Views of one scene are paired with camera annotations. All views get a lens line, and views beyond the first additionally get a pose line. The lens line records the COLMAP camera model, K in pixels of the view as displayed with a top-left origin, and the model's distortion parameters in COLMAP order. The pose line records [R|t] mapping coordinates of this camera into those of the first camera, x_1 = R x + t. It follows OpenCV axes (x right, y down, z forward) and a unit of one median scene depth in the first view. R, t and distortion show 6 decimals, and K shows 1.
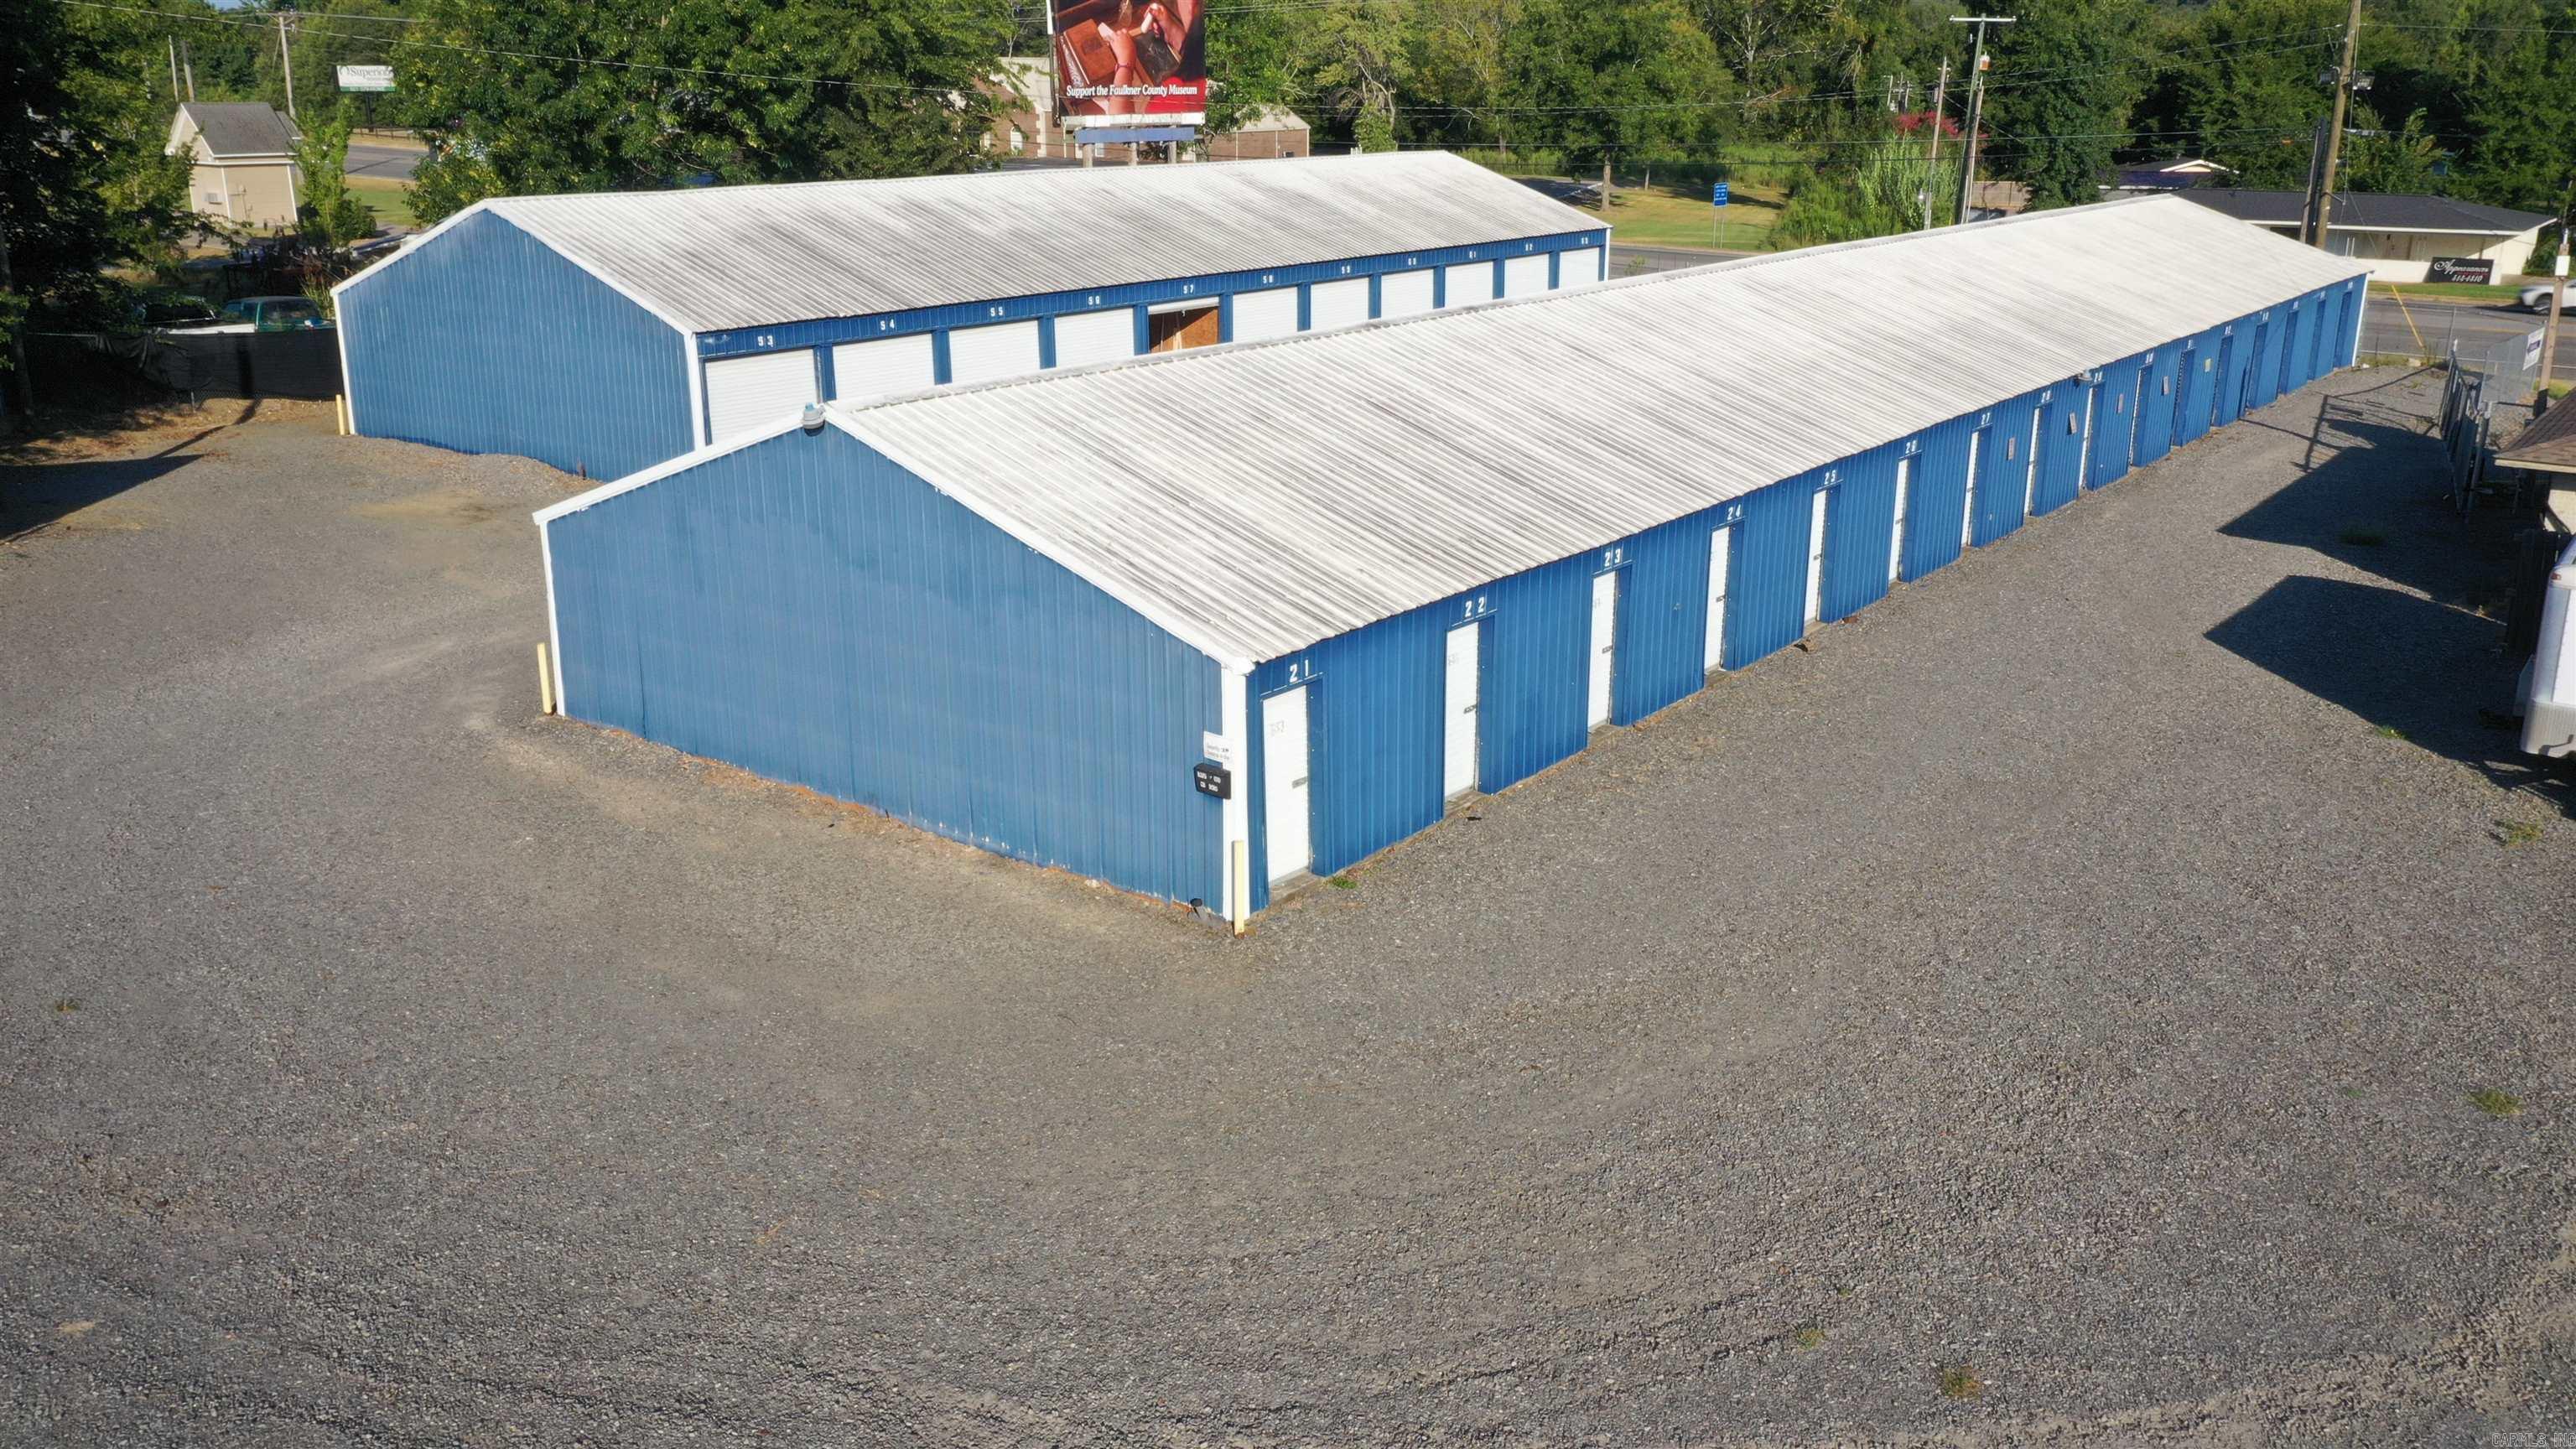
lens RADIAL K [[2040.1, 0, 1308.9], [0, 2040.1, 731.9], [0, 0, 1]] dist [0.009756, 0.000610]
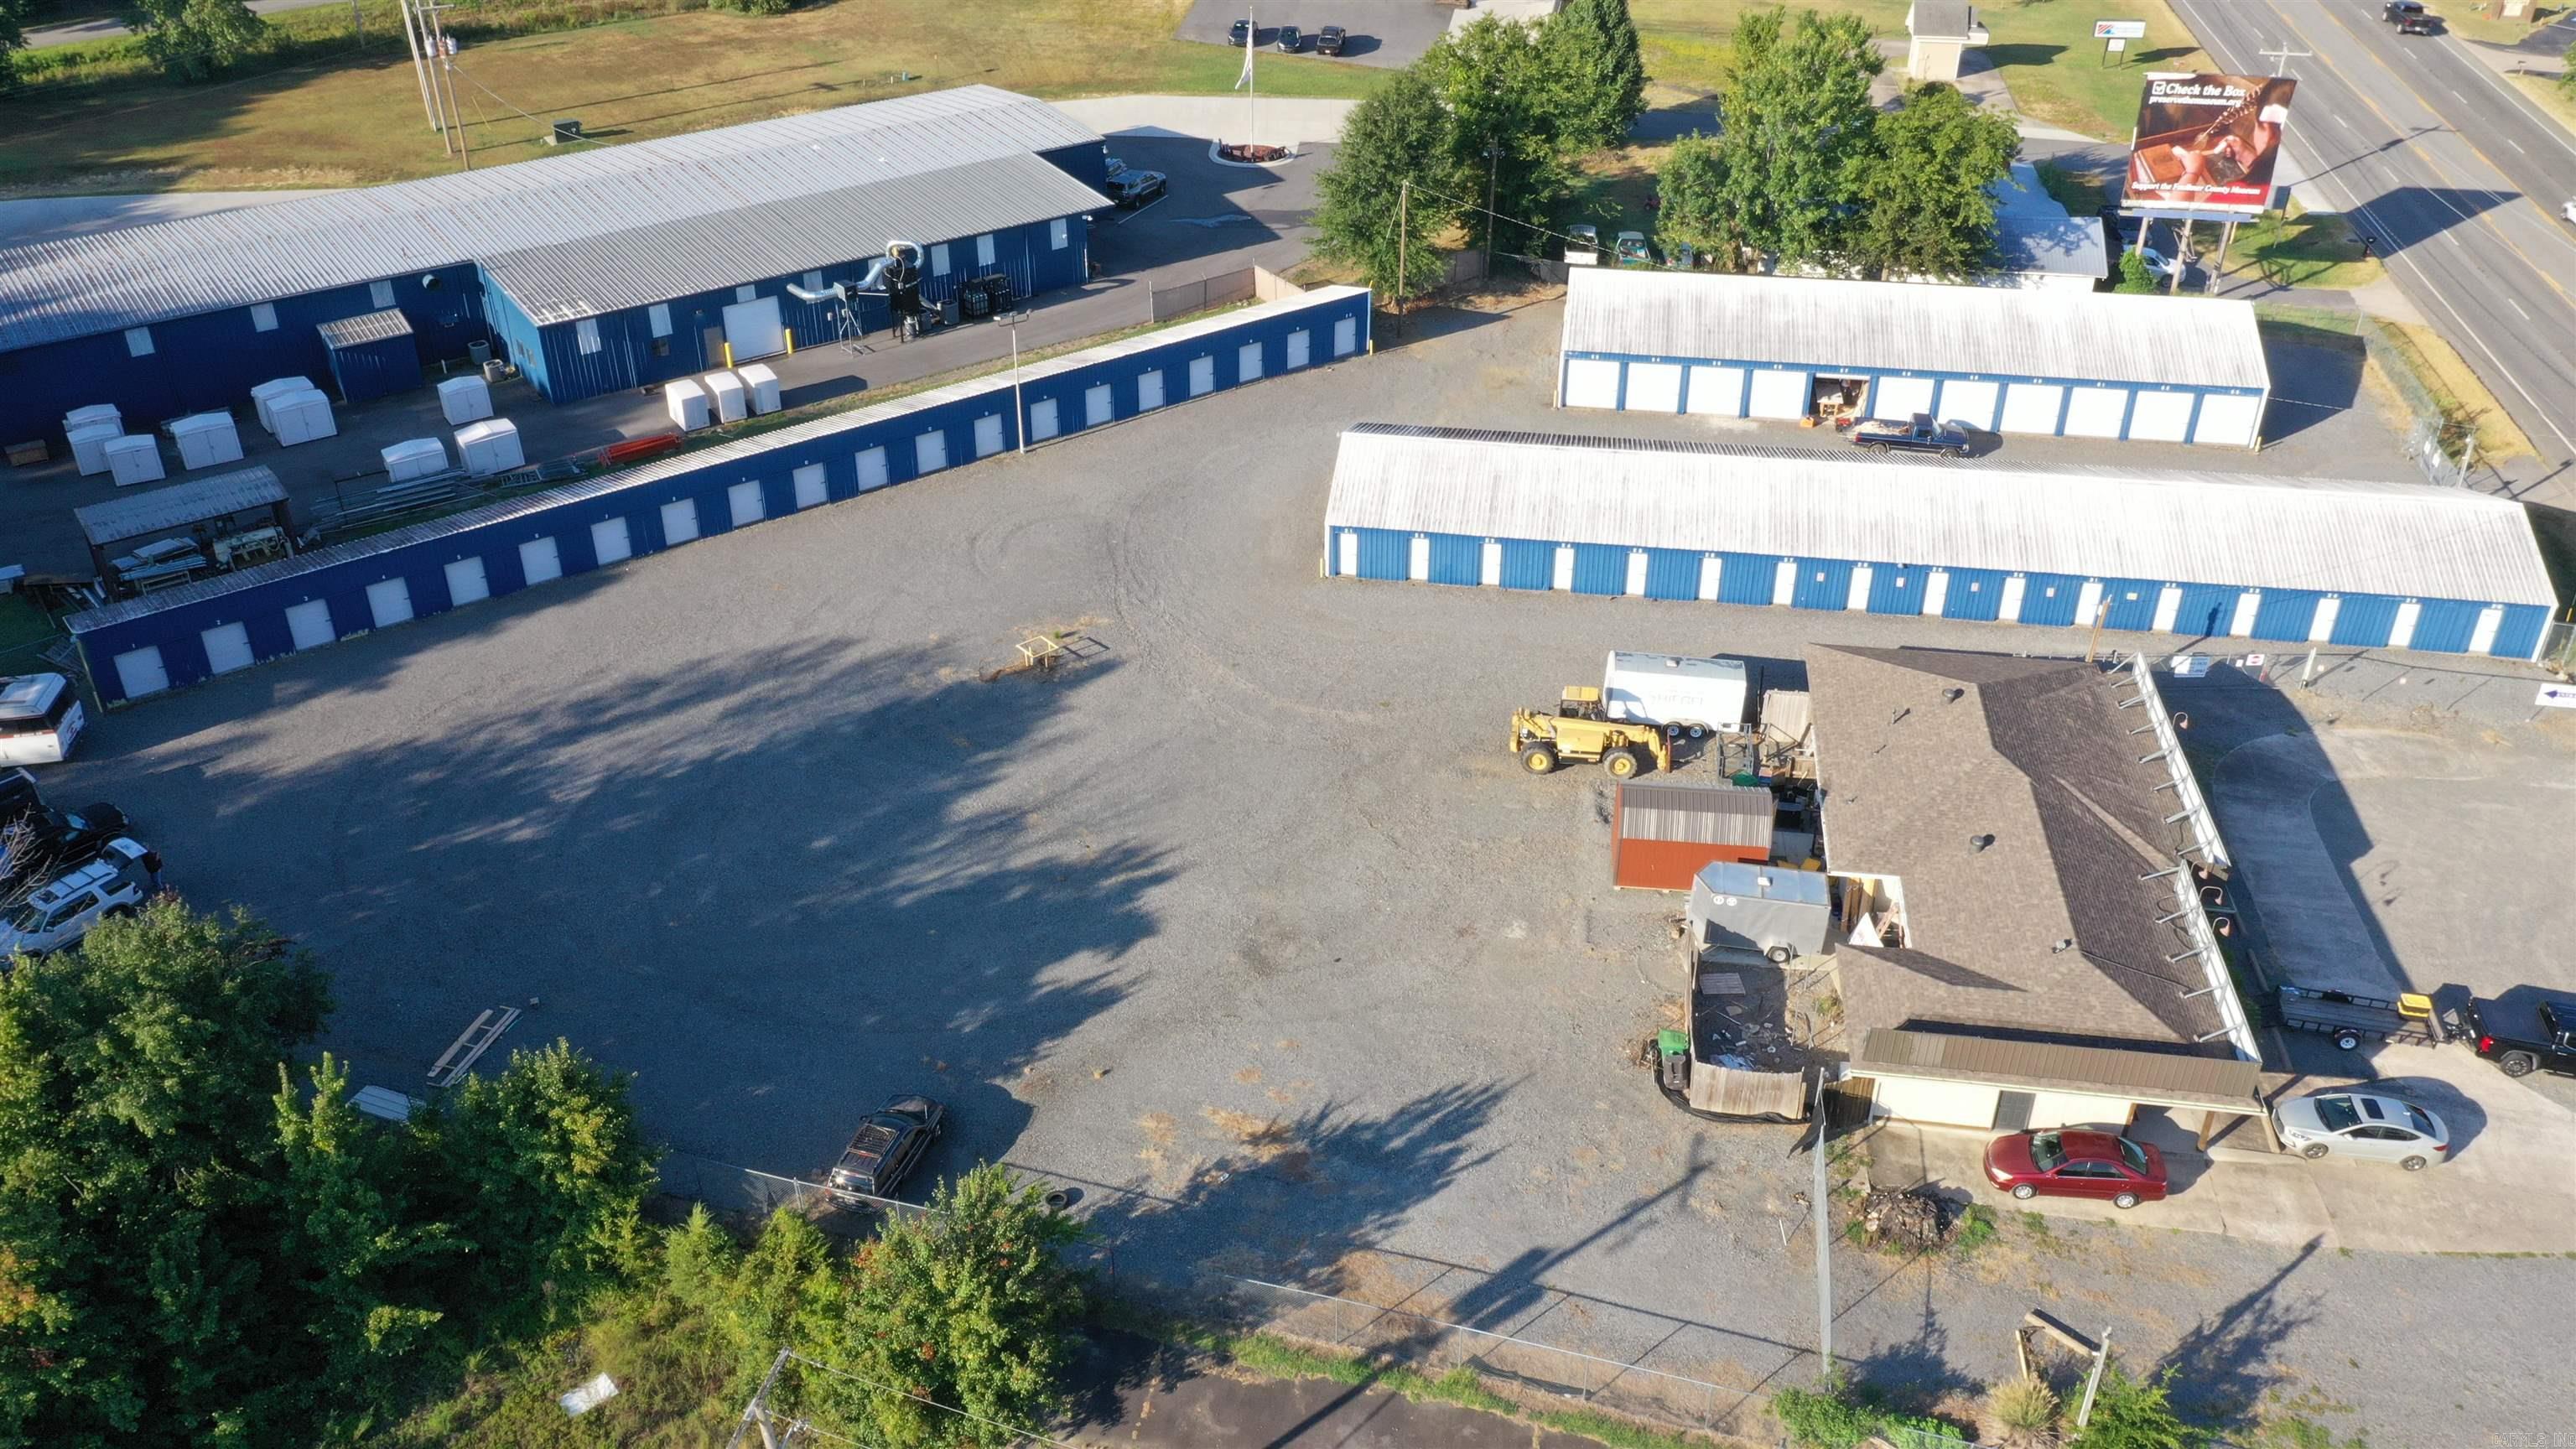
lens RADIAL K [[2040.1, 0, 1308.9], [0, 2040.1, 731.9], [0, 0, 1]] dist [0.009756, 0.000610]
pose [[0.483420, 0.464059, -0.742263, 0.967985], [-0.272190, 0.885577, 0.376387, -0.361708], [0.831996, 0.020083, 0.554418, -0.431842]]
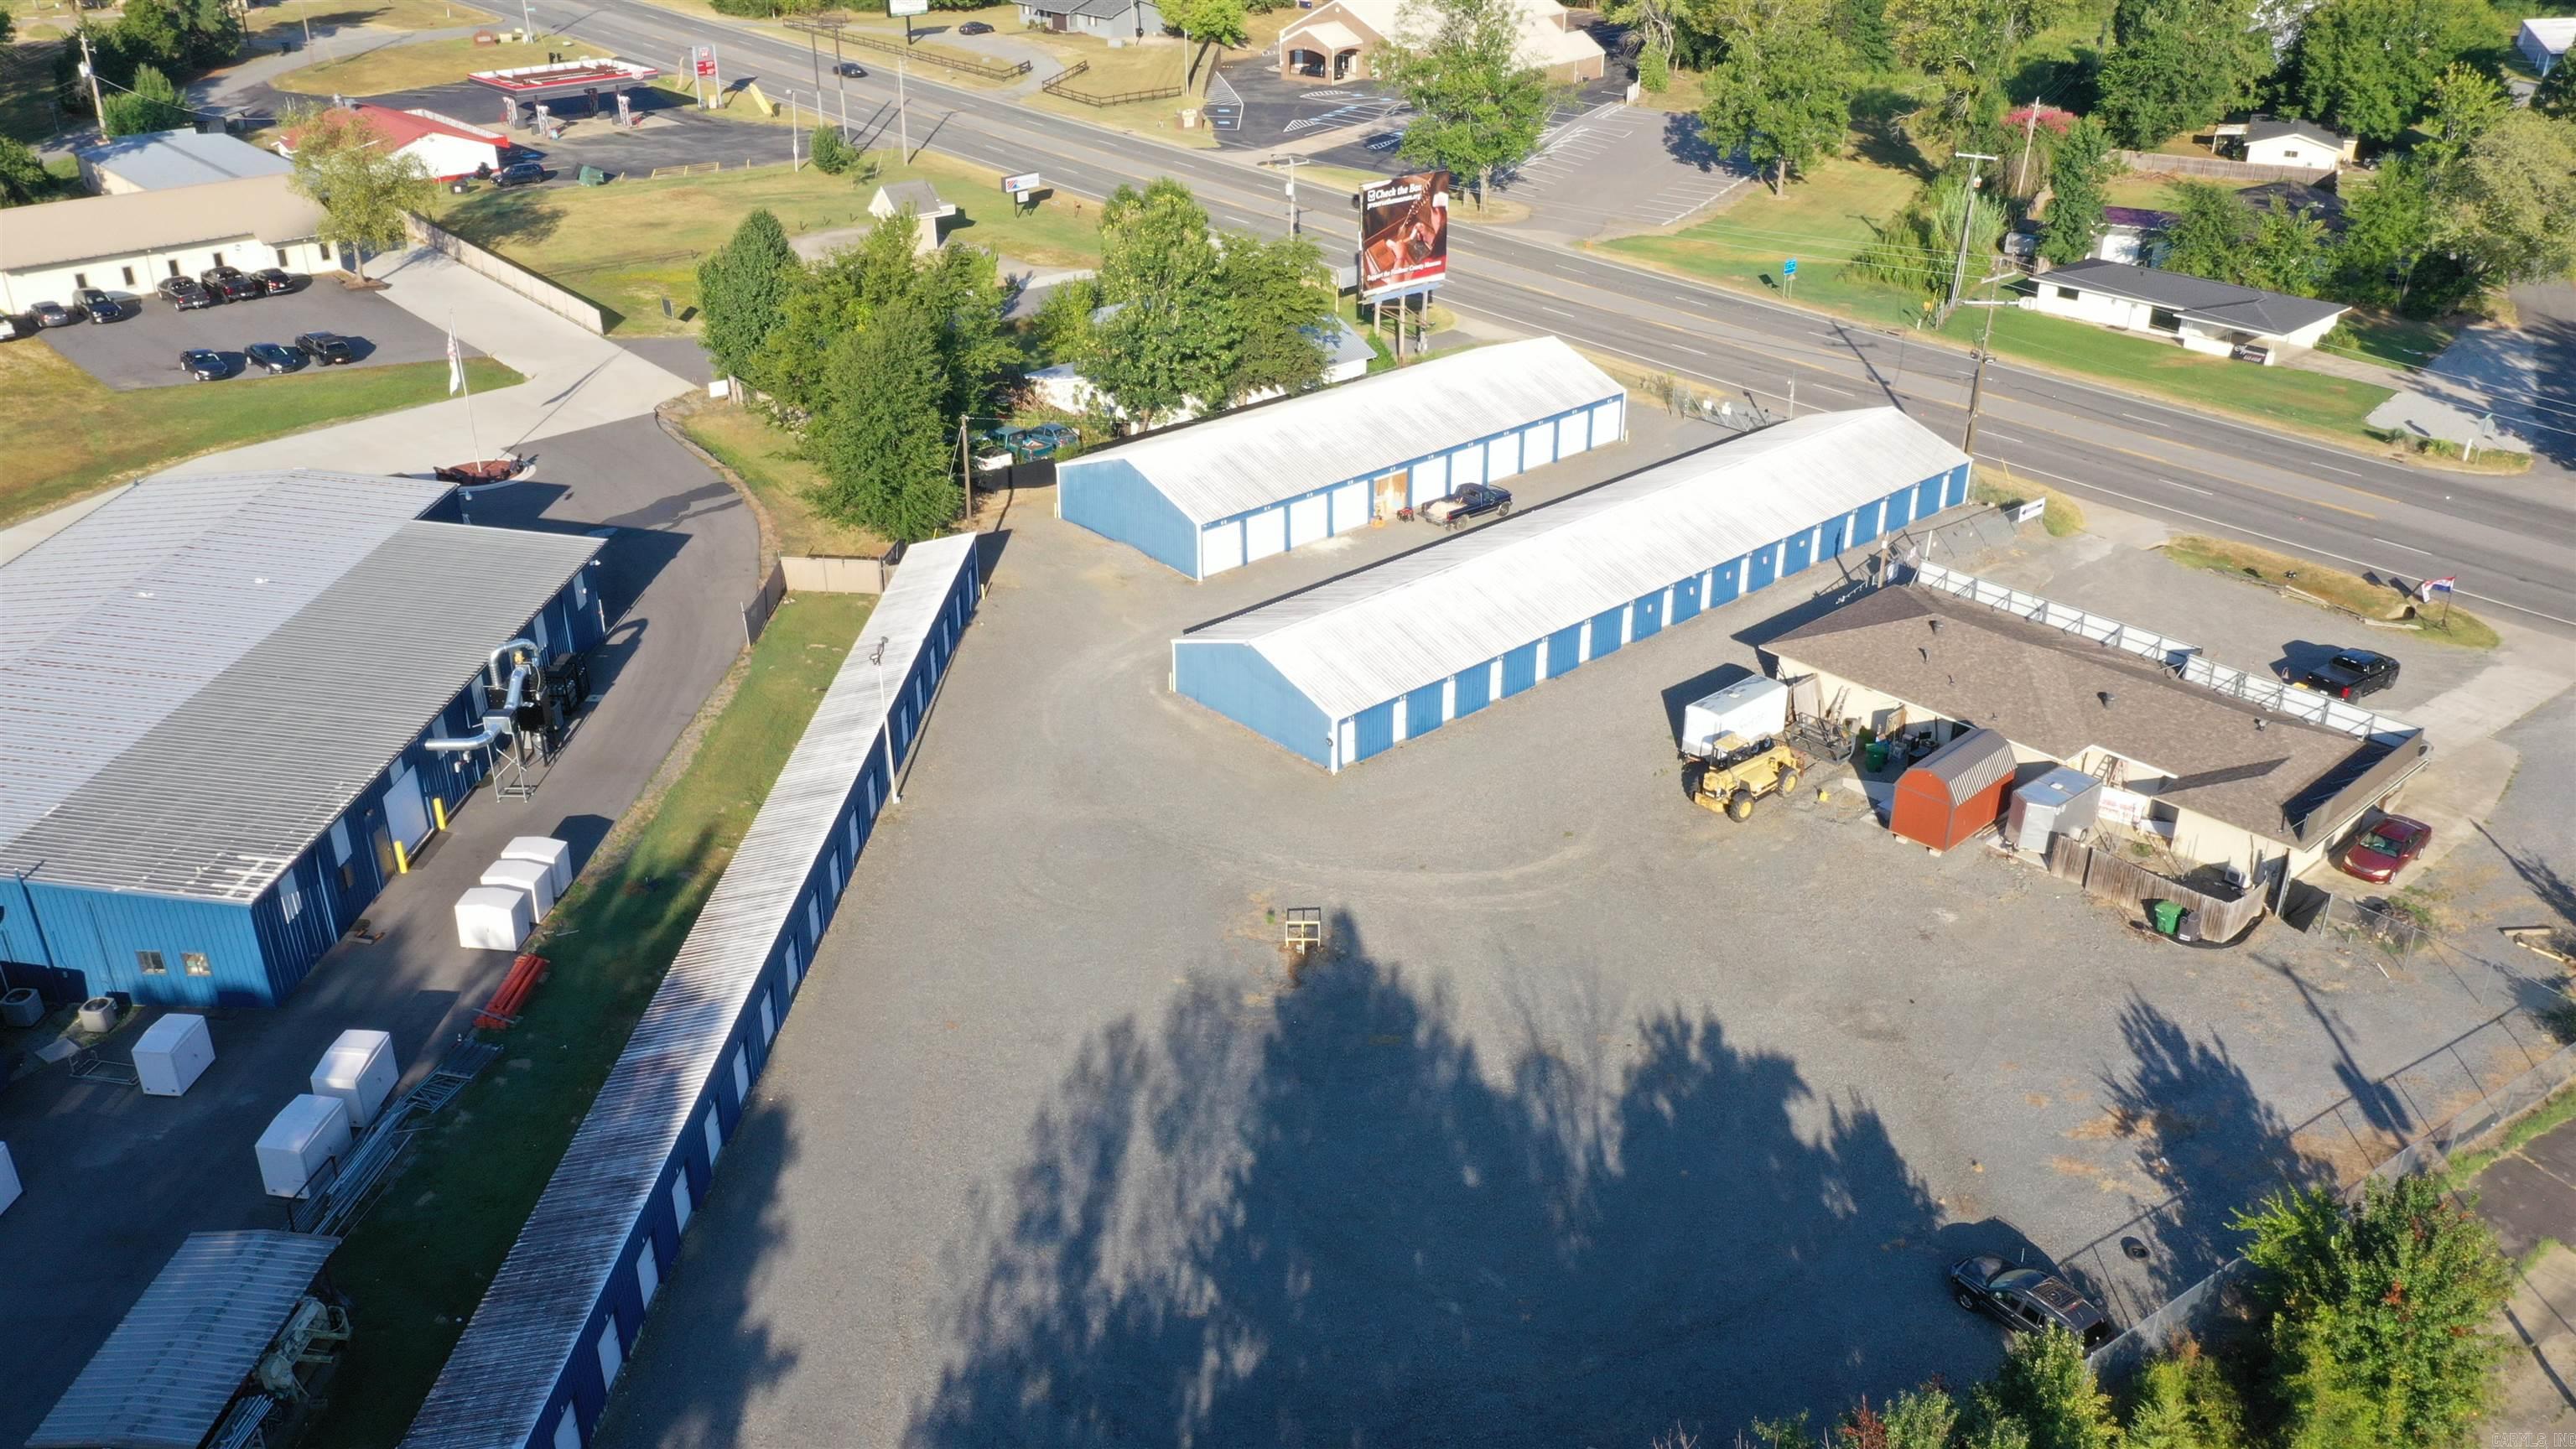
lens RADIAL K [[2040.1, 0, 1308.9], [0, 2040.1, 731.9], [0, 0, 1]] dist [0.009756, 0.000610]
pose [[0.982825, 0.084109, -0.164257, 0.177738], [-0.057516, 0.985371, 0.160422, -0.198052], [0.175347, -0.148219, 0.973285, -0.935962]]
